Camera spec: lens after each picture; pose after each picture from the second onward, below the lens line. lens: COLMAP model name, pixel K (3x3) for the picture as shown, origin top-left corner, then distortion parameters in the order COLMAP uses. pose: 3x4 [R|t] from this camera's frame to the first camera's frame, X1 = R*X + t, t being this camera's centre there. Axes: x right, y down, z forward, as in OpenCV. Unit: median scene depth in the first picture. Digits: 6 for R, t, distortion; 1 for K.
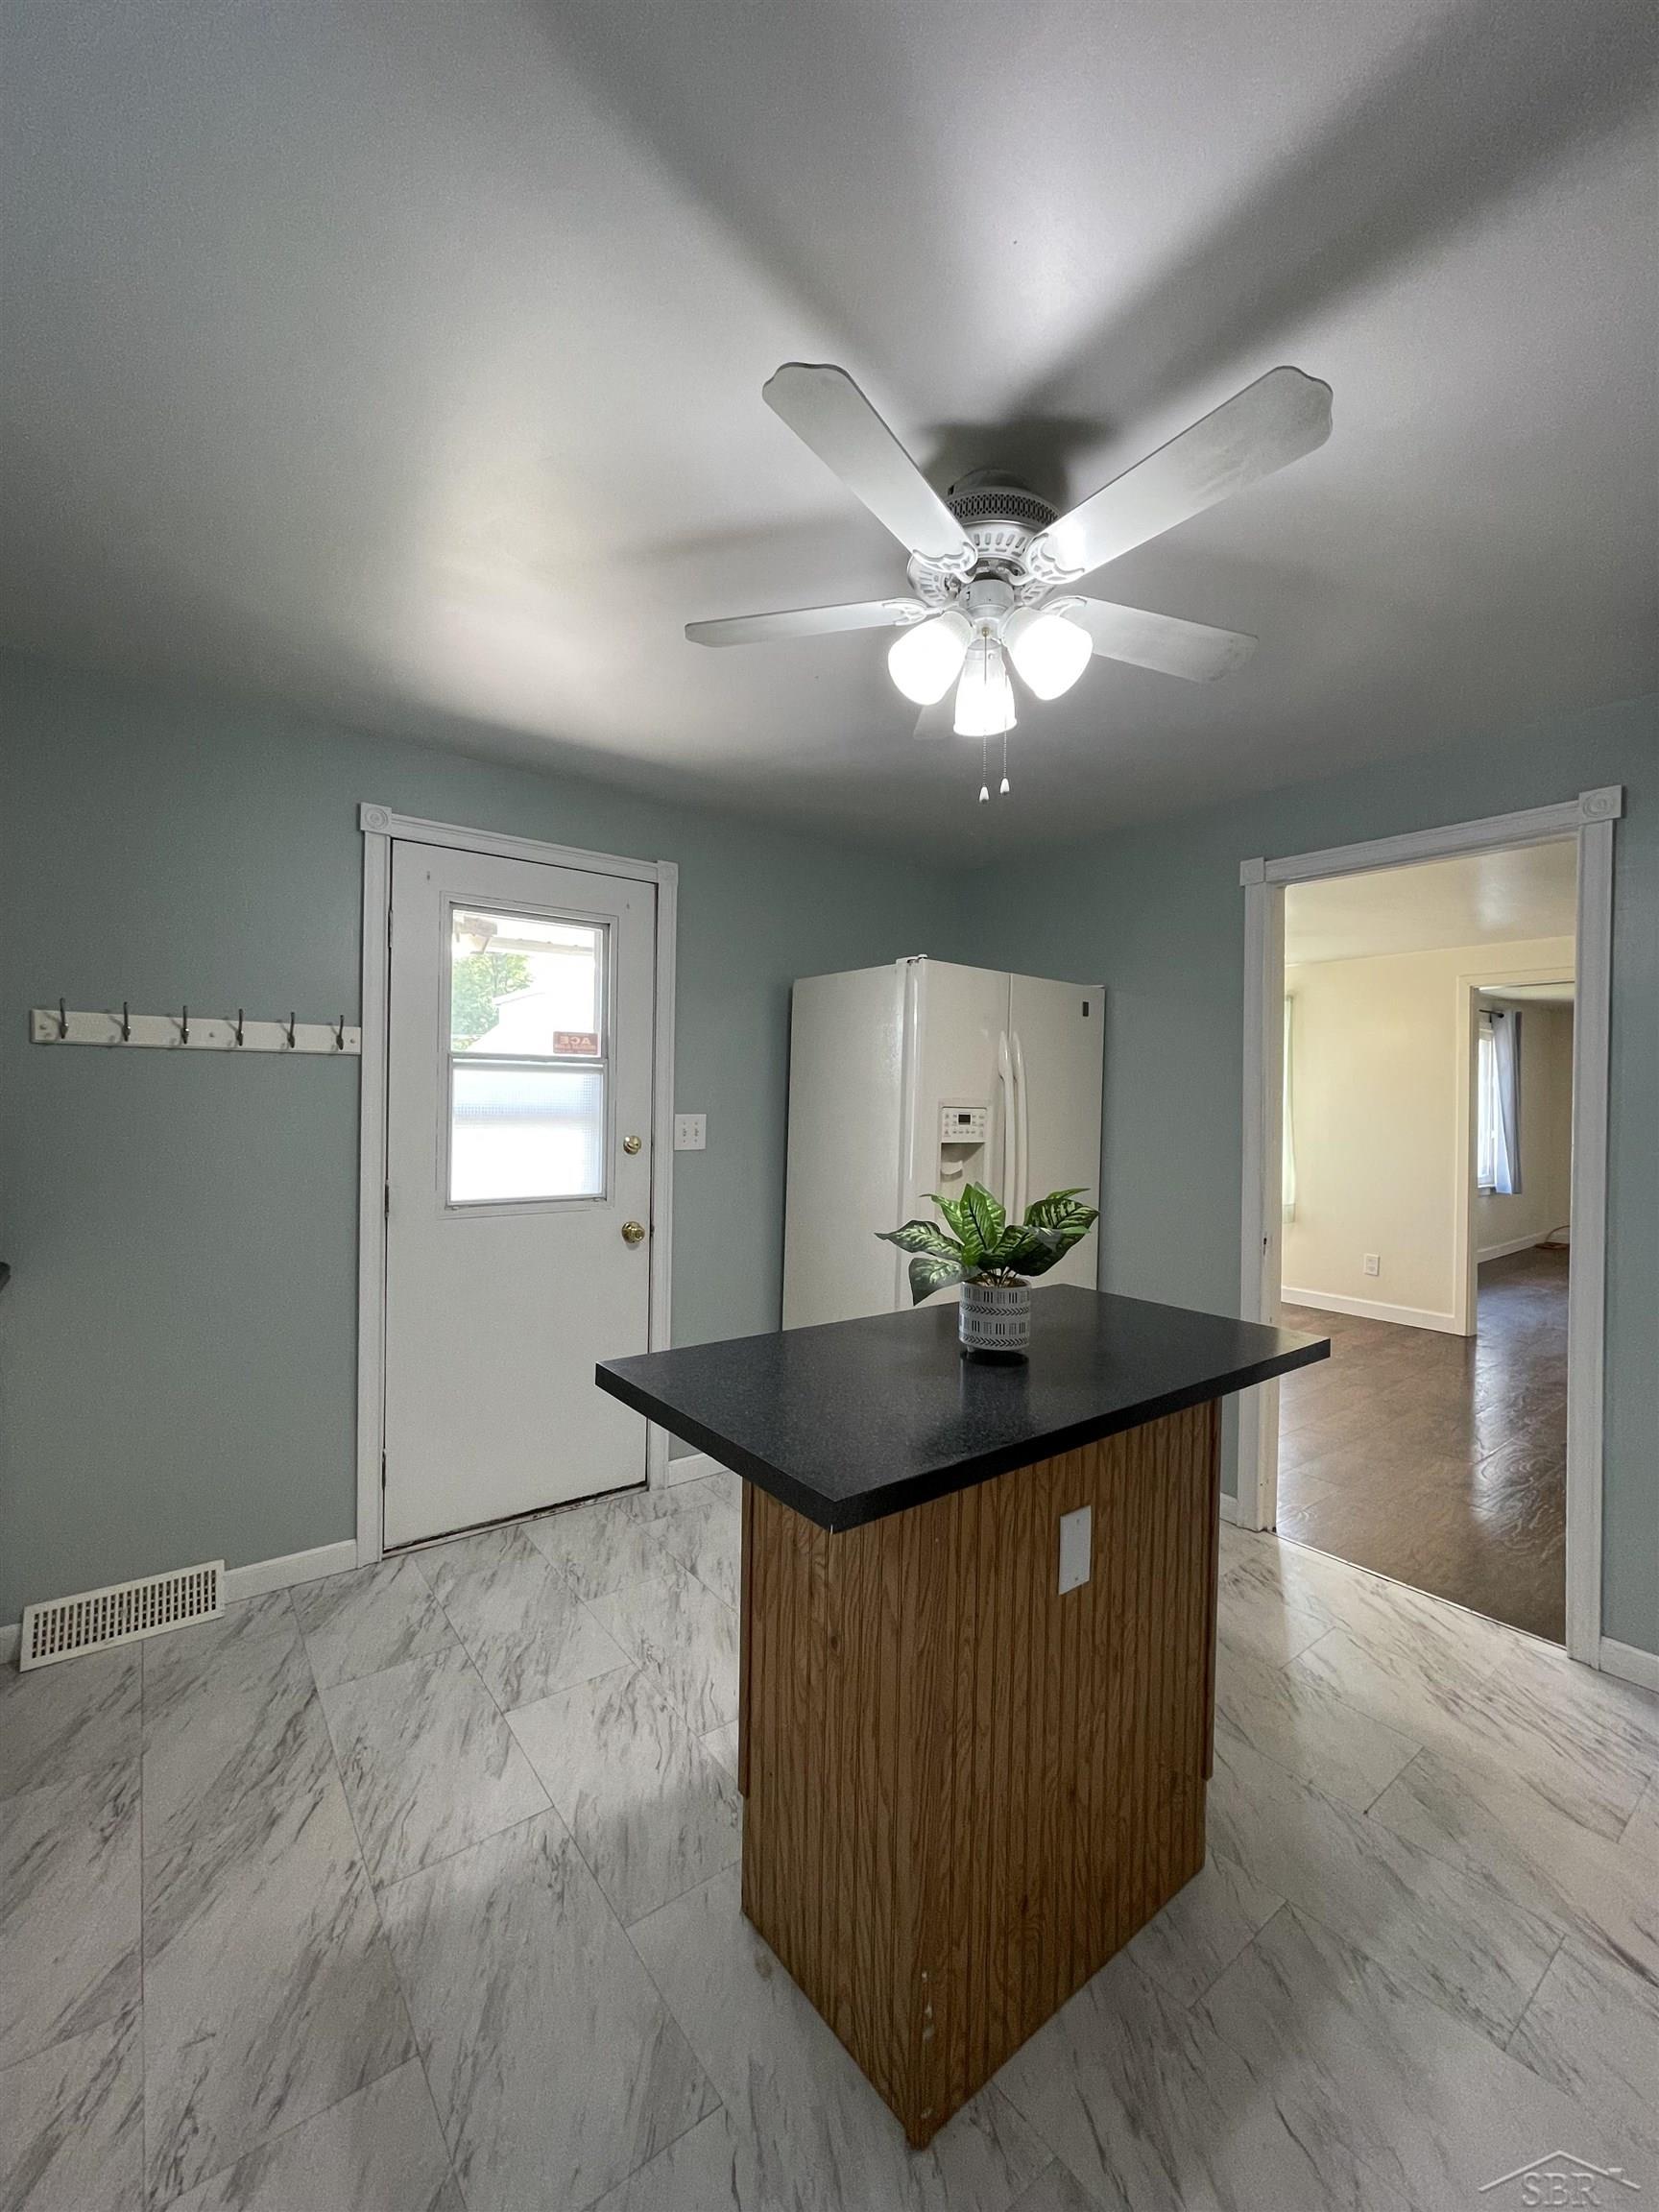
lens RADIAL K [[896.1, 0, 829.5], [0, 896.1, 1106.0], [0, 0, 1]] dist [-0.002039, -0.000179]
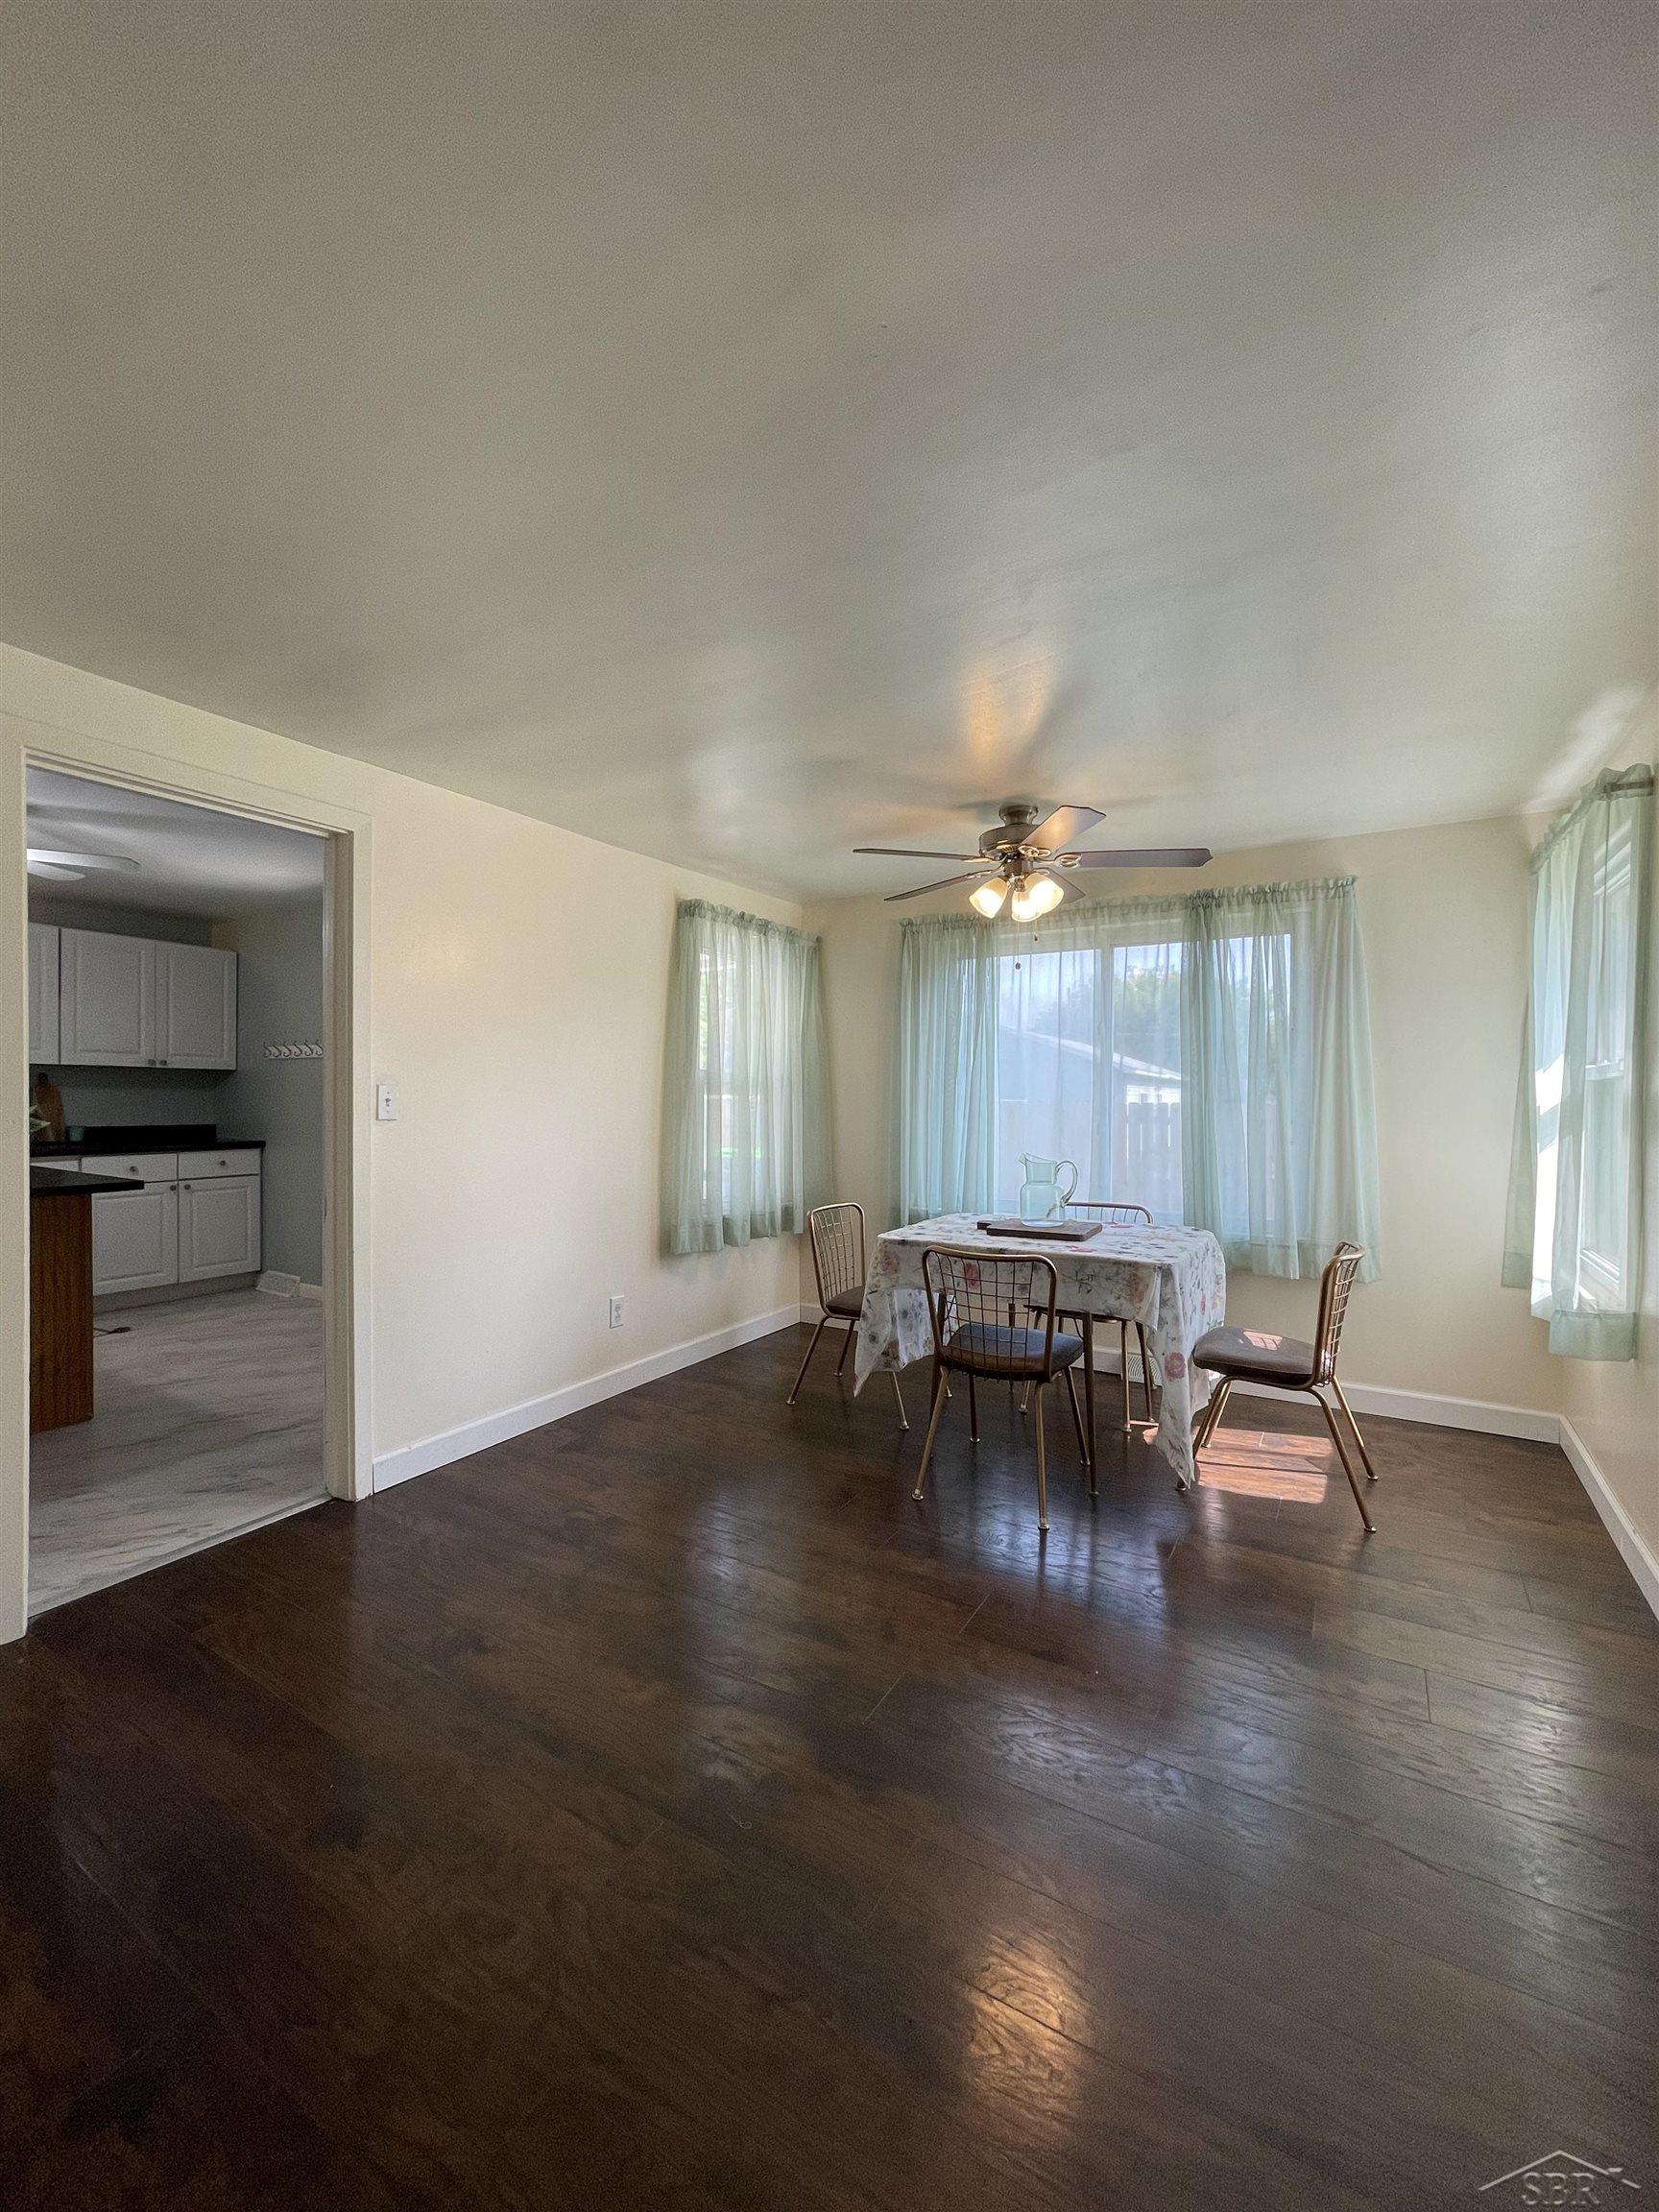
lens RADIAL K [[896.1, 0, 829.5], [0, 896.1, 1106.0], [0, 0, 1]] dist [-0.002039, -0.000179]
pose [[0.371158, -0.004565, -0.928559, 1.944975], [-0.022805, 0.999641, -0.014030, 0.064667], [0.928290, 0.026384, 0.370921, 1.376430]]
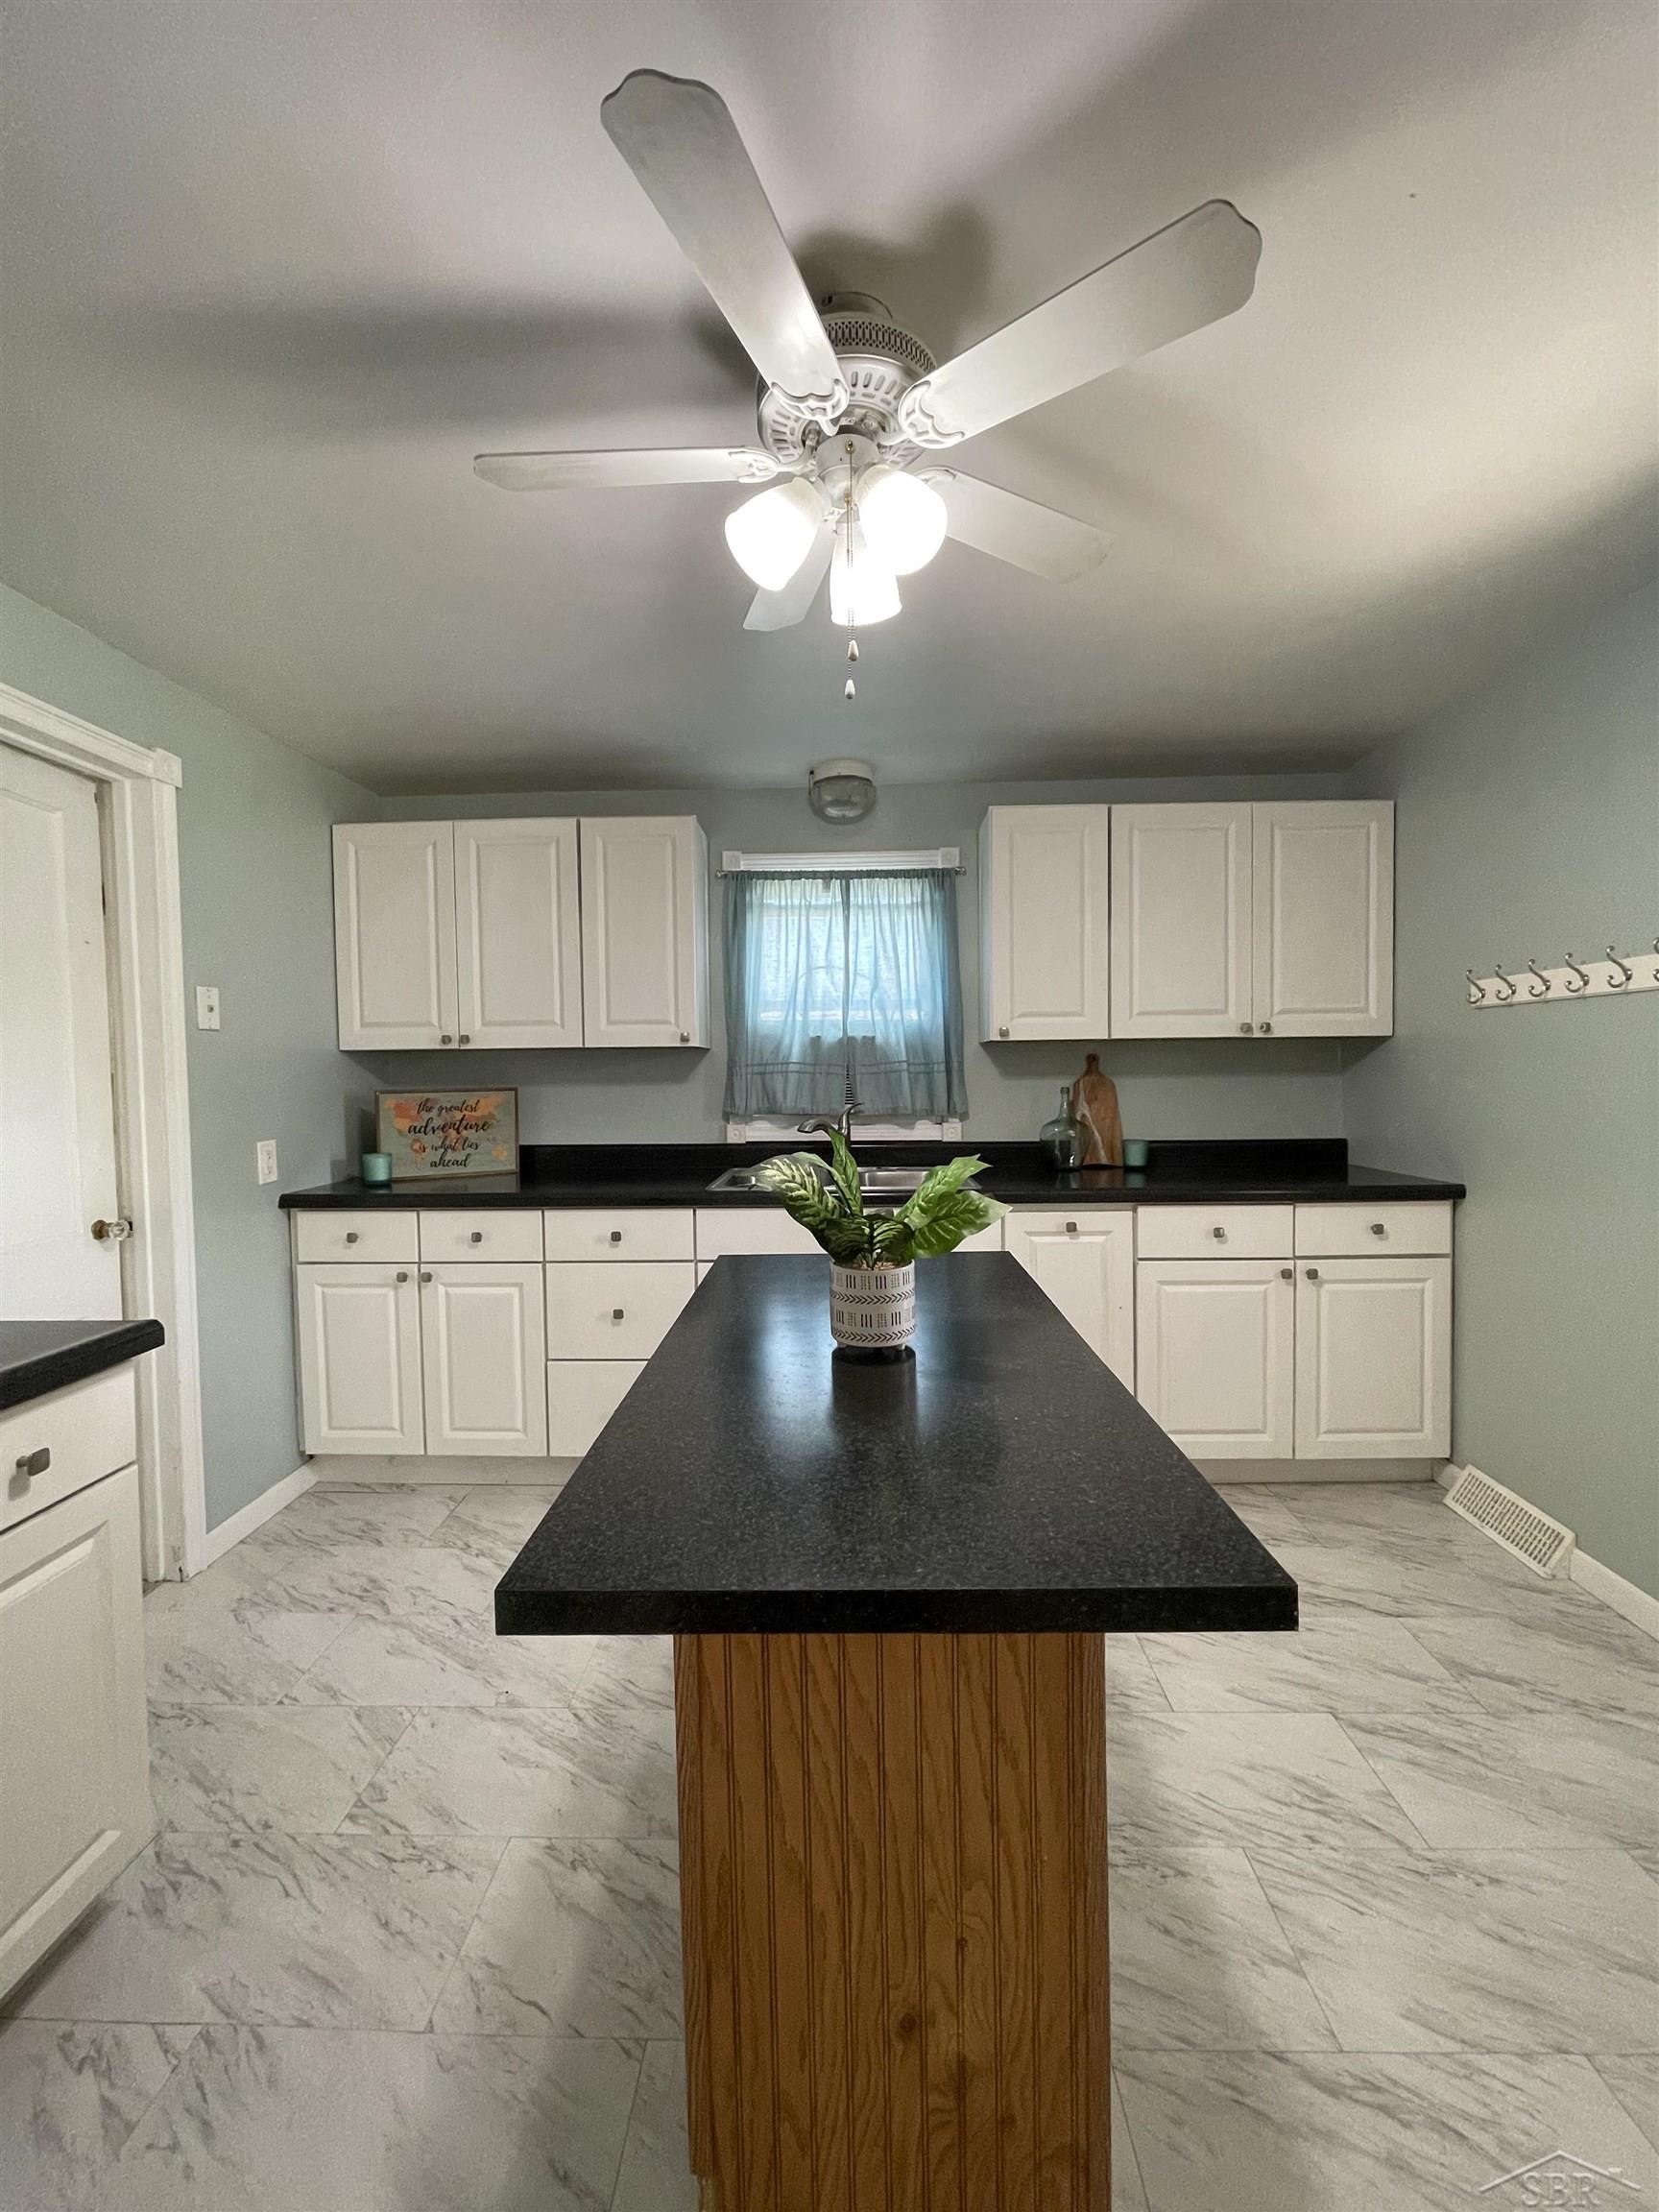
lens RADIAL K [[896.1, 0, 829.5], [0, 896.1, 1106.0], [0, 0, 1]] dist [-0.002039, -0.000179]
pose [[-0.628045, 0.018681, -0.777953, 0.536154], [-0.014825, 0.999243, 0.035963, 0.033131], [0.778036, 0.034120, -0.627293, 0.954500]]
